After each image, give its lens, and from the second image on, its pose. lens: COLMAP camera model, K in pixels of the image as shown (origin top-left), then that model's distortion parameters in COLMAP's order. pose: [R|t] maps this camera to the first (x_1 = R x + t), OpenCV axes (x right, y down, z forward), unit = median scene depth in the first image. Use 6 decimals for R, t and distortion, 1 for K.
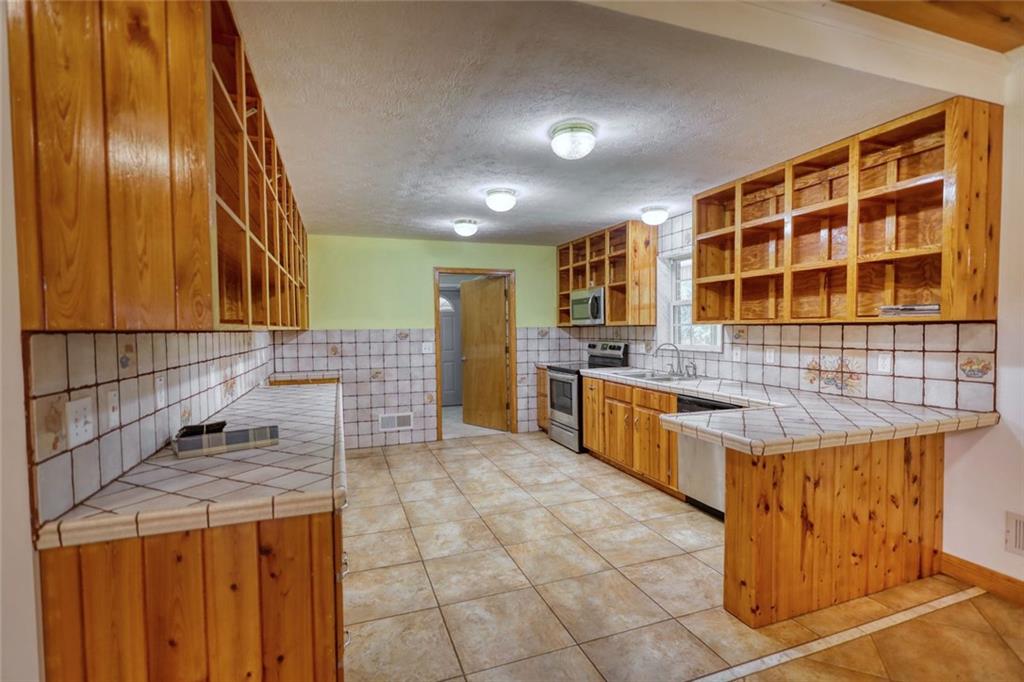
lens RADIAL K [[476.7, 0, 515.3], [0, 476.7, 345.9], [0, 0, 1]] dist [-0.000738, 0.001167]
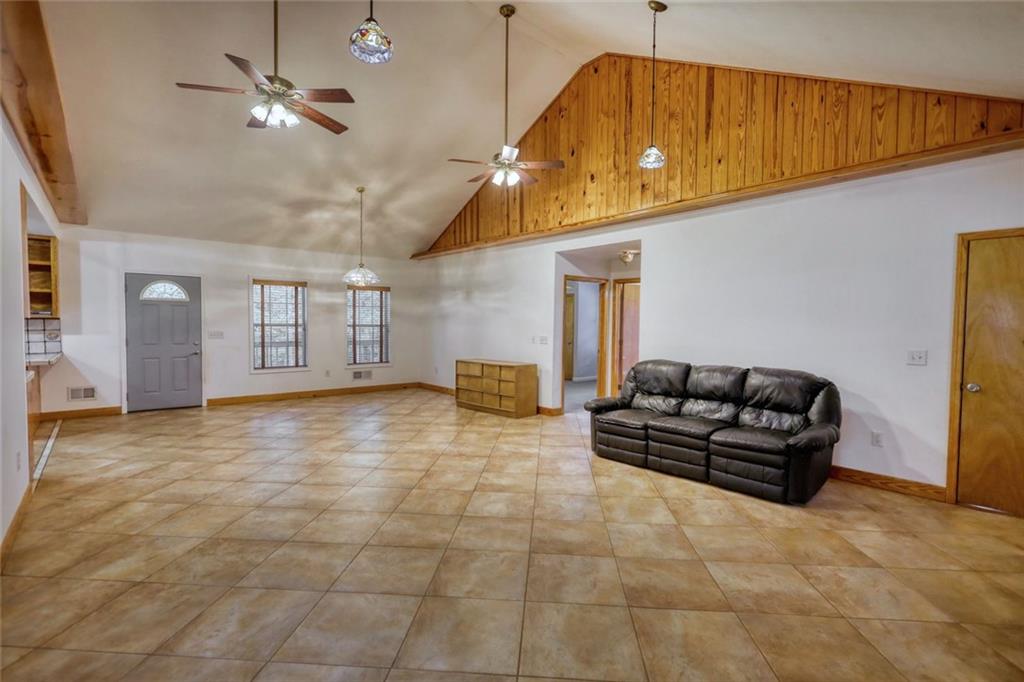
lens RADIAL K [[476.7, 0, 519.3], [0, 476.7, 342.6], [0, 0, 1]] dist [-0.000738, 0.001167]
pose [[-0.360802, -0.030288, 0.932151, -1.522042], [0.030530, 0.998553, 0.044262, 0.027266], [-0.932143, 0.044429, -0.359355, -0.283864]]
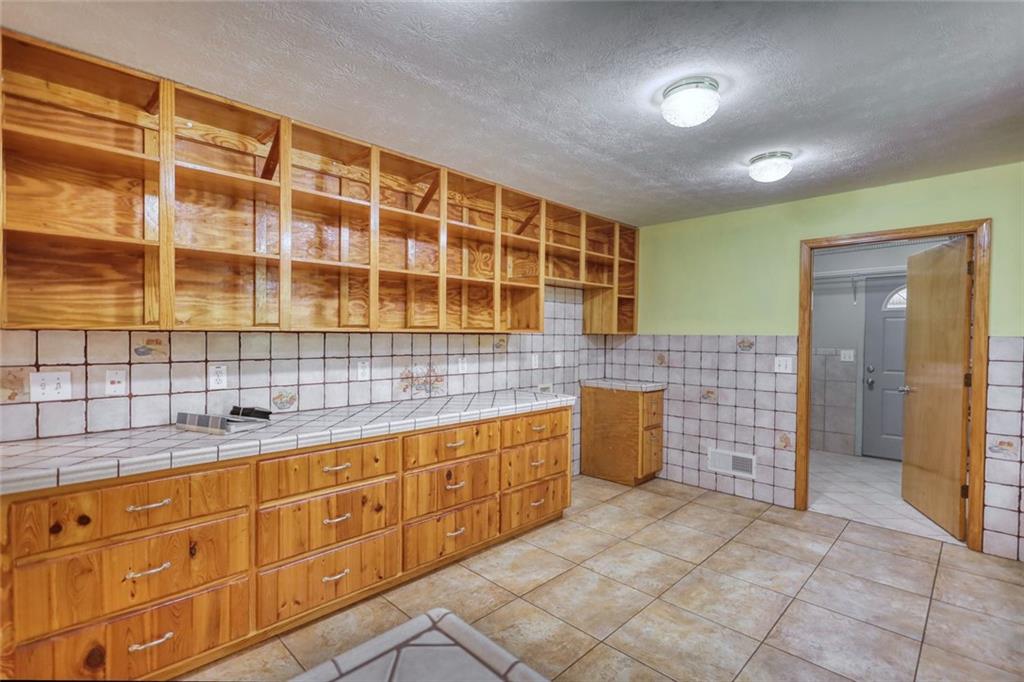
lens RADIAL K [[476.7, 0, 511.9], [0, 476.7, 347.9], [0, 0, 1]] dist [-0.000738, 0.001167]
pose [[0.423481, 0.041451, -0.904956, 0.379156], [-0.047321, 0.998601, 0.023596, -0.025041], [0.904668, 0.032831, 0.424850, 0.564206]]
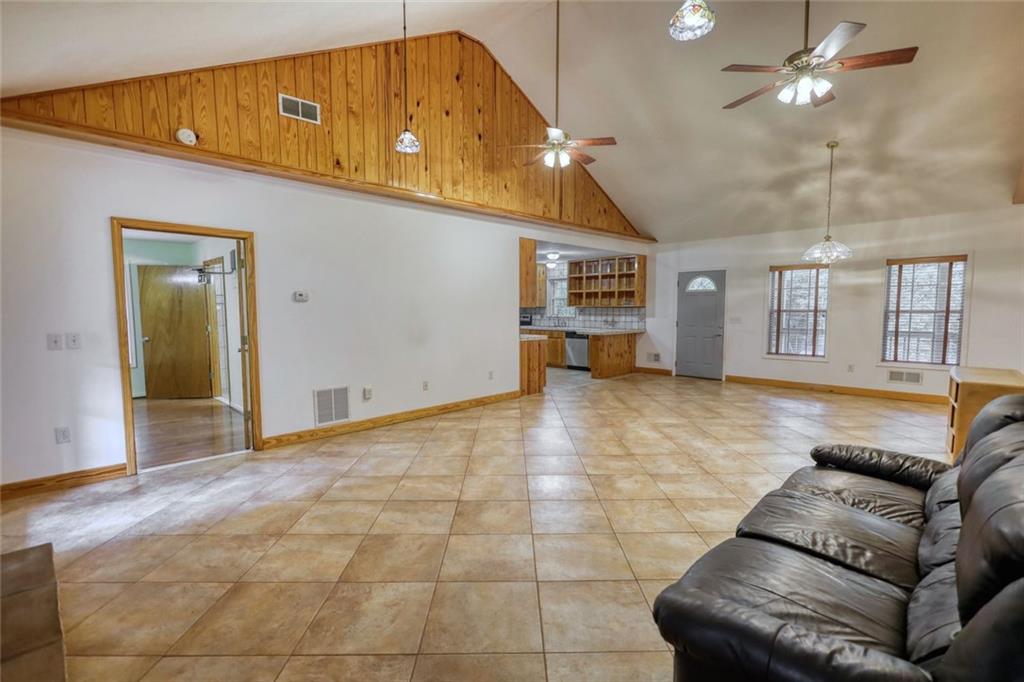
lens RADIAL K [[476.7, 0, 514.4], [0, 476.7, 347.0], [0, 0, 1]] dist [-0.000738, 0.001167]
pose [[0.902207, -0.027317, 0.430438, -1.120786], [0.009701, 0.999025, 0.043068, 0.065410], [-0.431194, -0.034681, 0.901592, -1.396690]]
